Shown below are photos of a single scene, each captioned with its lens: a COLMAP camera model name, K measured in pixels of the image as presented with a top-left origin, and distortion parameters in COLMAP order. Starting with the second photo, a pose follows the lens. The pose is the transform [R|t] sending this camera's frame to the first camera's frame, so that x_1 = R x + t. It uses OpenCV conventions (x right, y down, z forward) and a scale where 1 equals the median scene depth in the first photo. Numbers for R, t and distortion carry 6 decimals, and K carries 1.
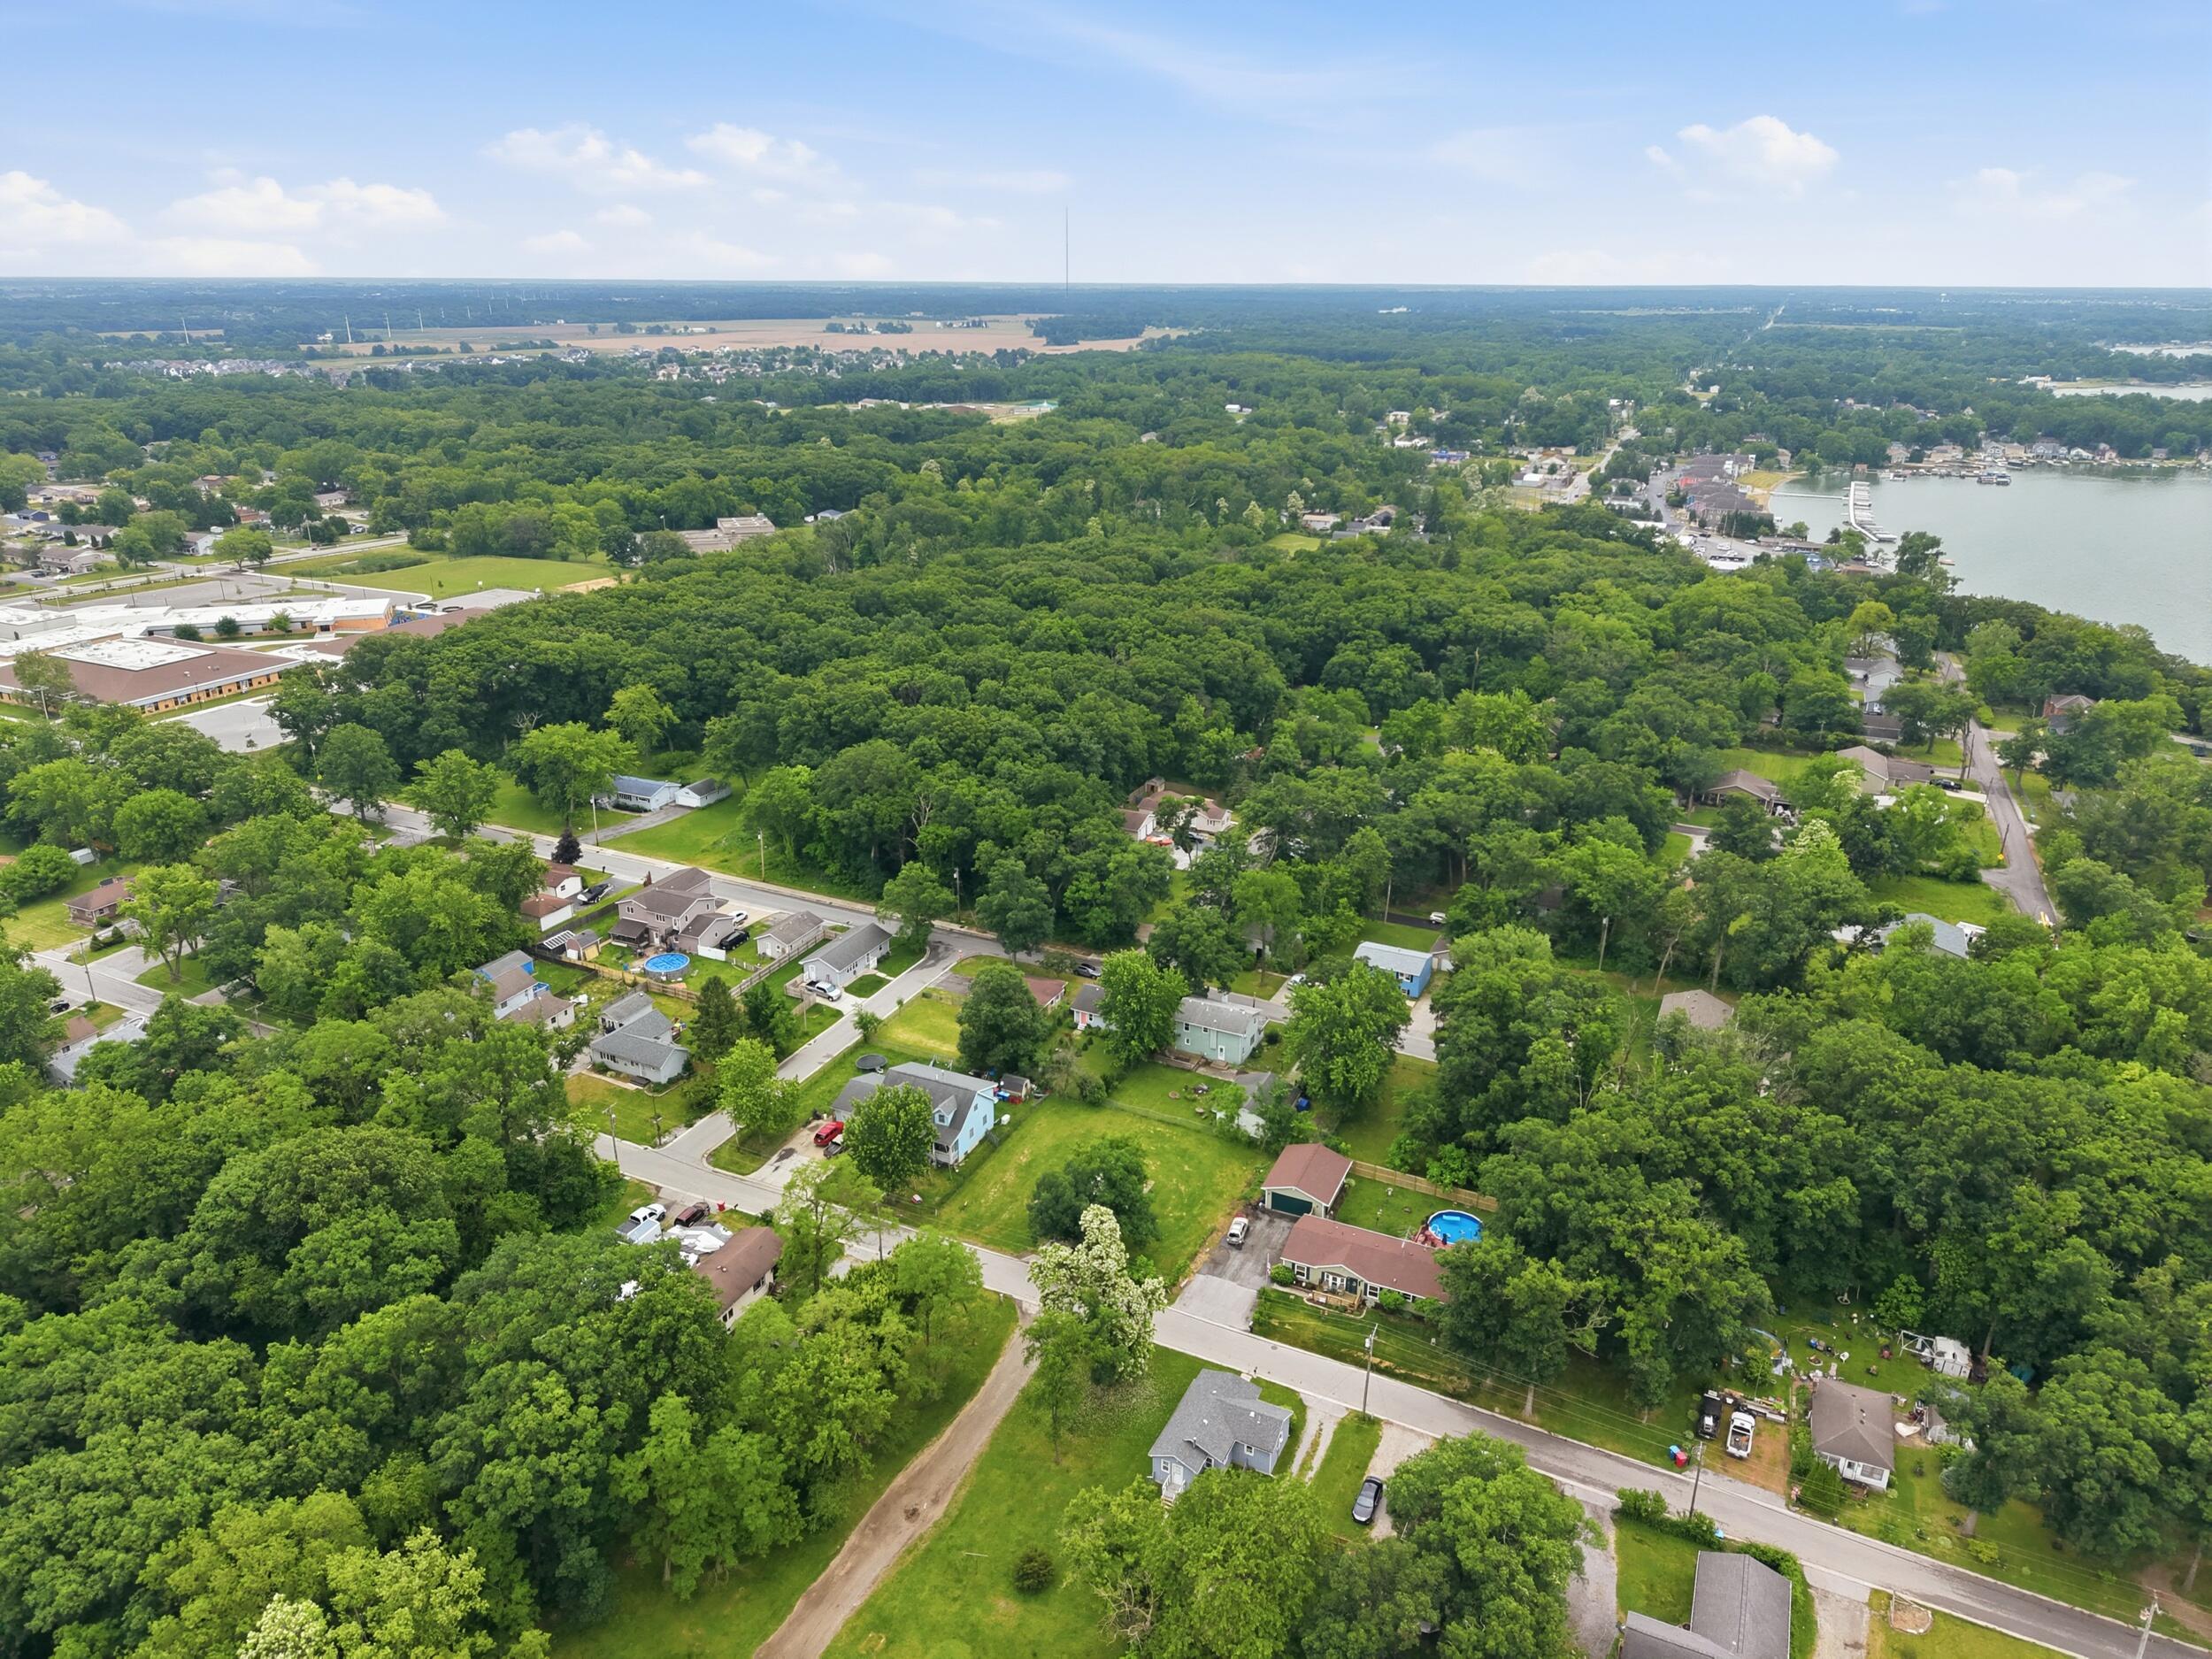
lens RADIAL K [[1491.7, 0, 1095.7], [0, 1491.7, 832.1], [0, 0, 1]] dist [0.025104, -0.028370]
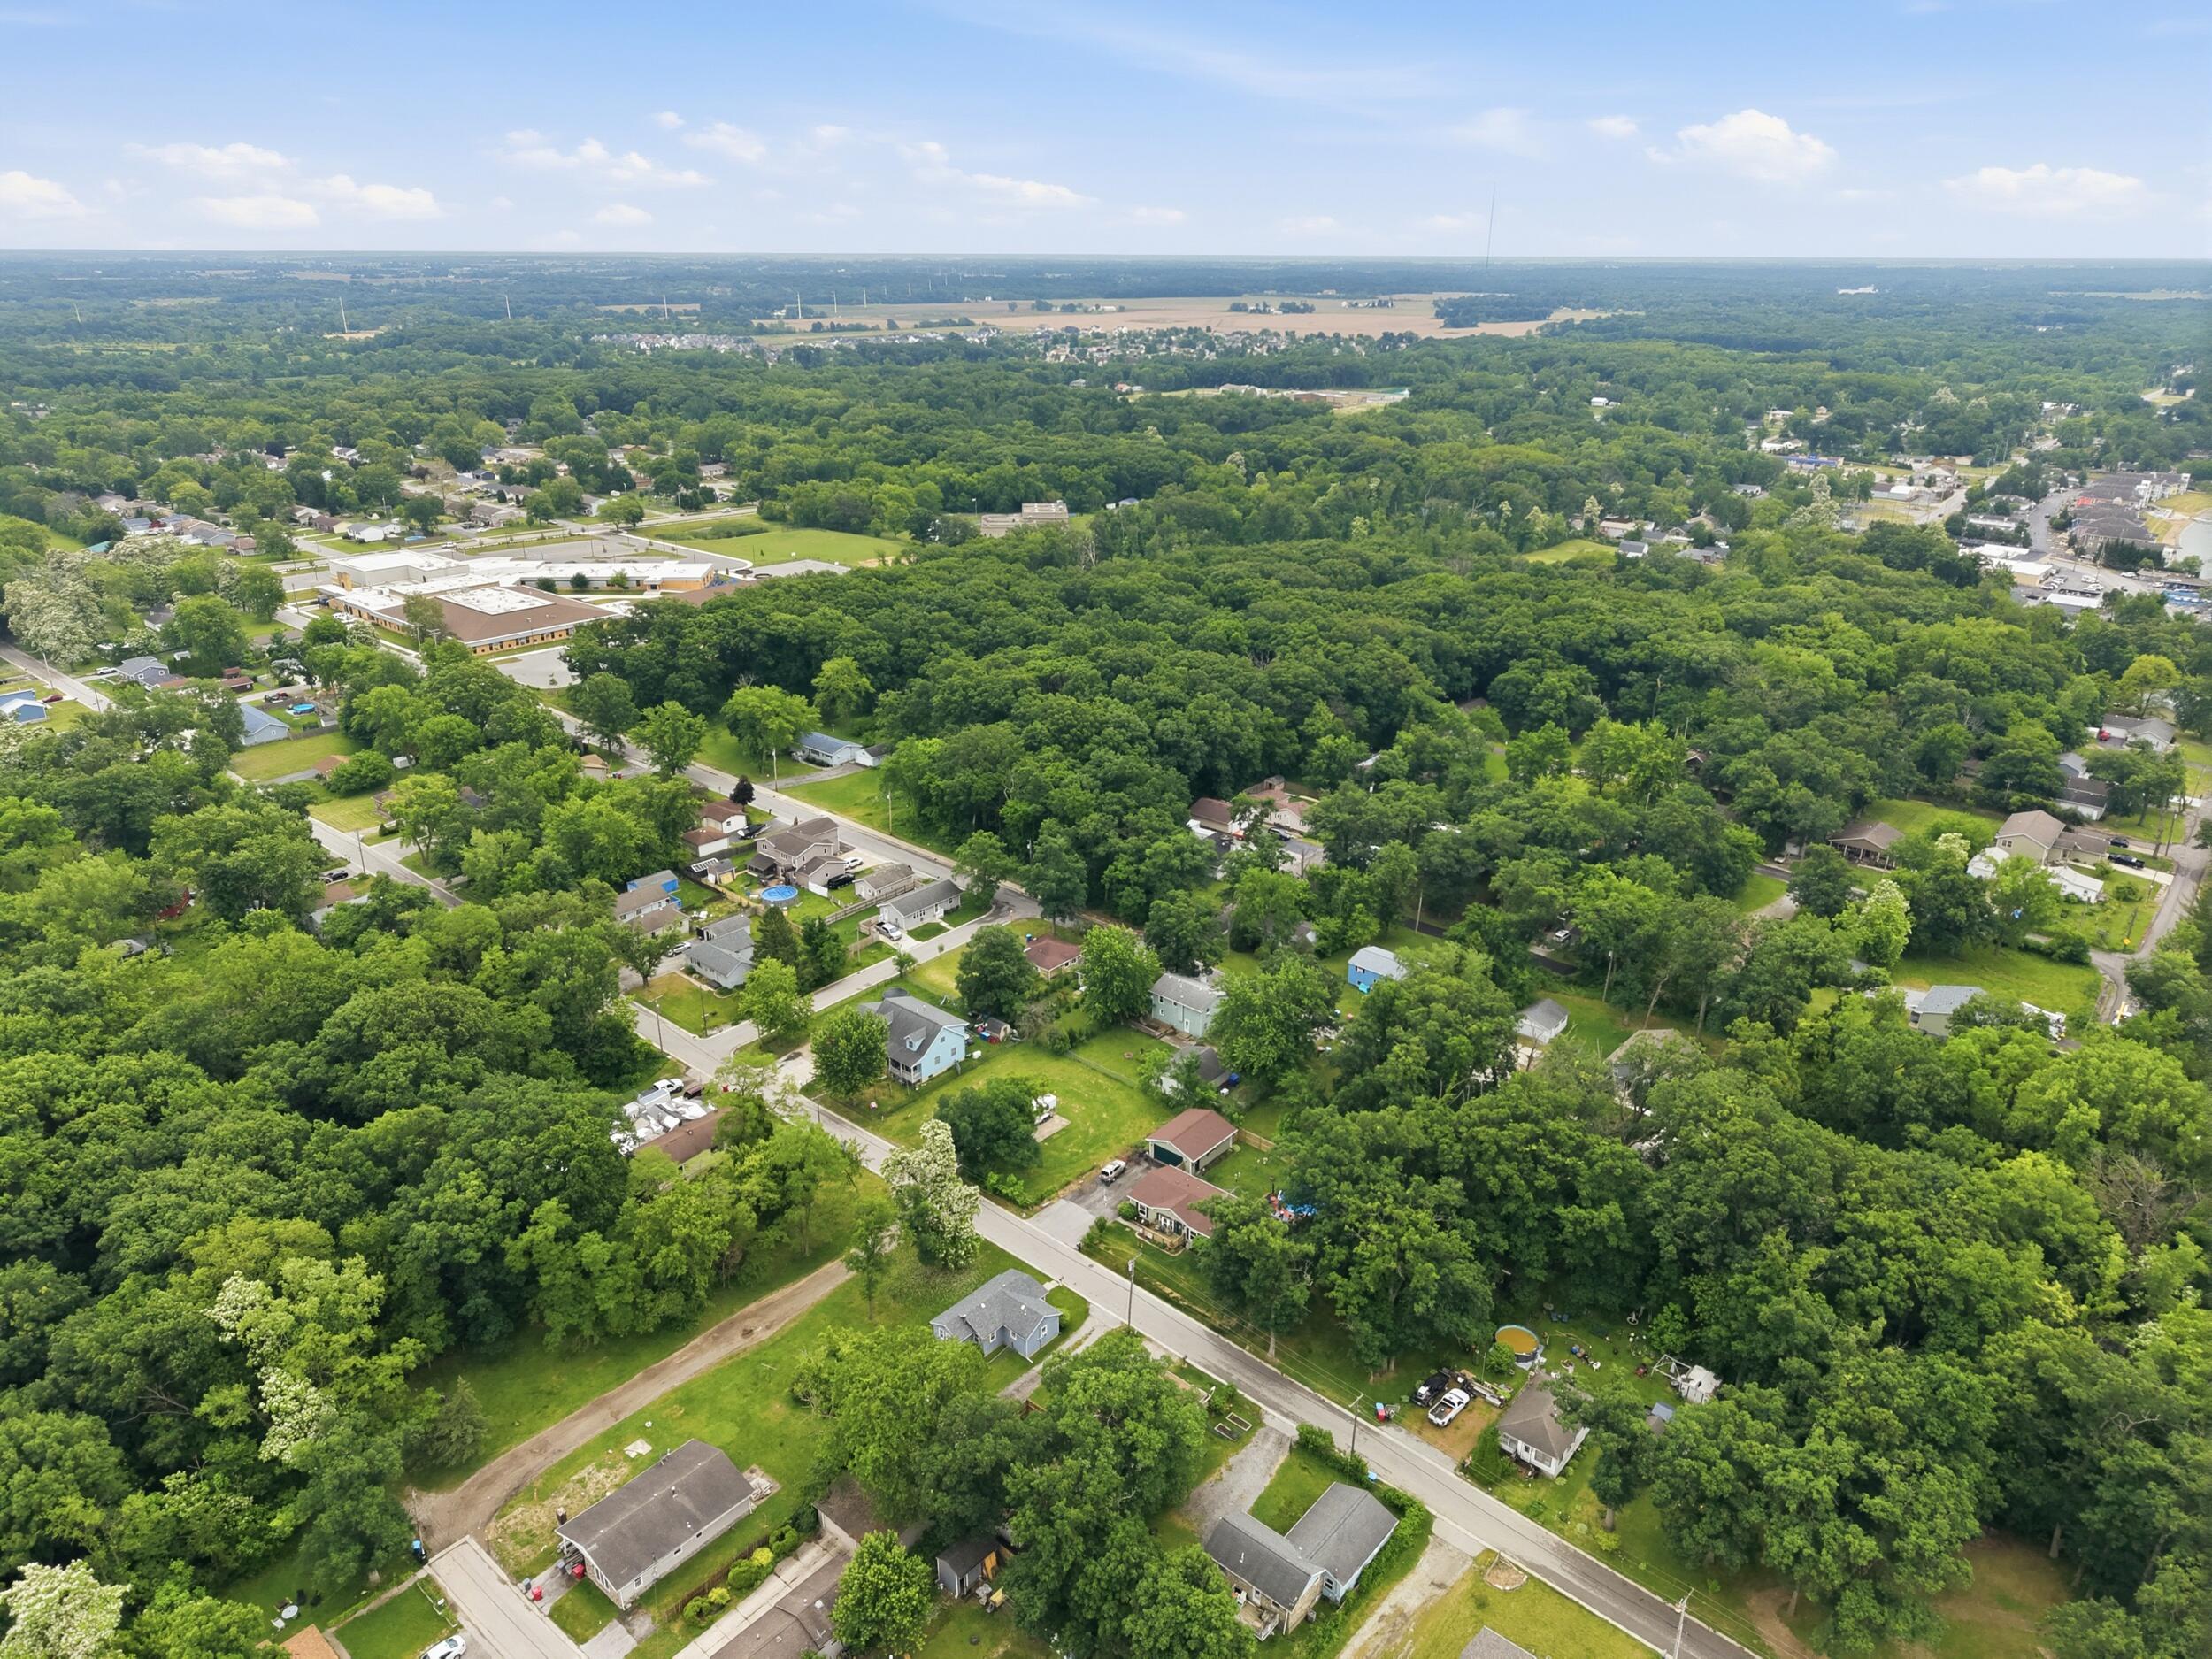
lens RADIAL K [[1491.7, 0, 1095.7], [0, 1491.7, 832.1], [0, 0, 1]] dist [0.025104, -0.028370]
pose [[0.961777, 0.099646, -0.255059, 0.216615], [-0.095360, 0.995016, 0.029148, -0.017462], [0.256692, -0.003711, 0.966486, -0.077354]]
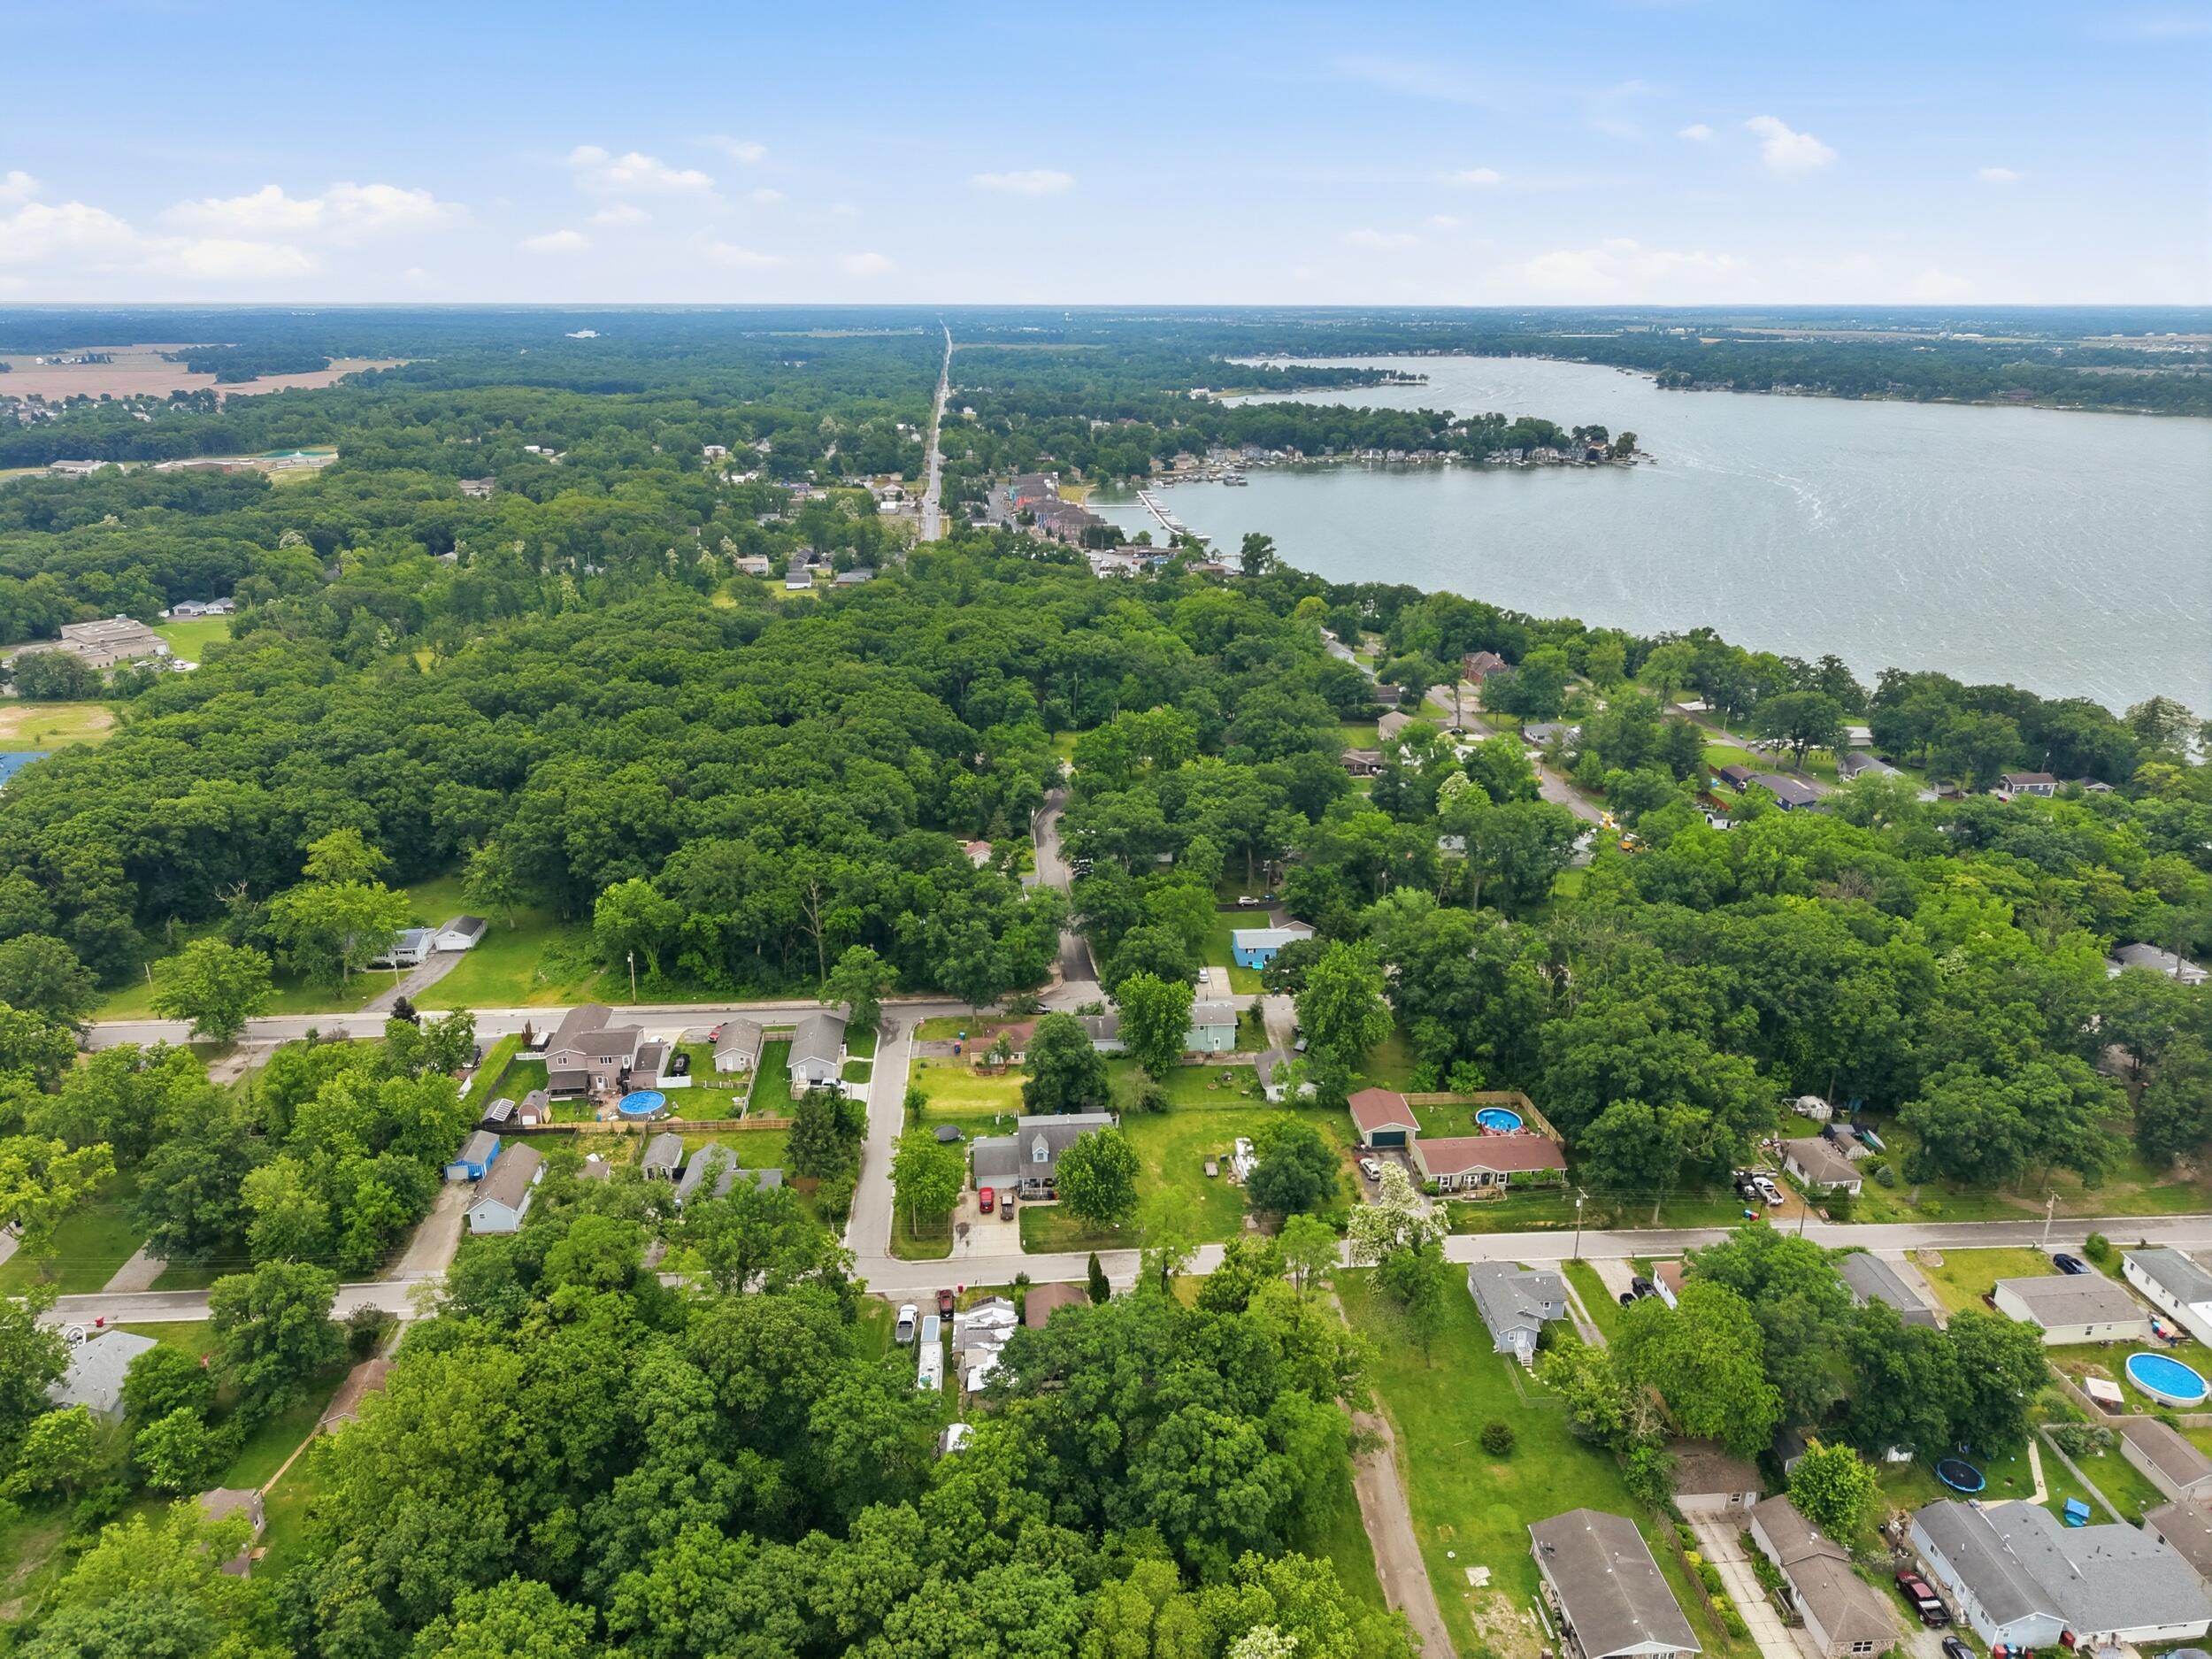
lens RADIAL K [[1475.1, 0, 1107.1], [0, 1475.1, 916.2], [0, 0, 1]] dist [0.029262, -0.023446]
pose [[0.860969, -0.199181, 0.468038, -0.376709], [0.179498, 0.979919, 0.086827, -0.047831], [-0.475933, 0.009257, 0.879433, 0.026172]]
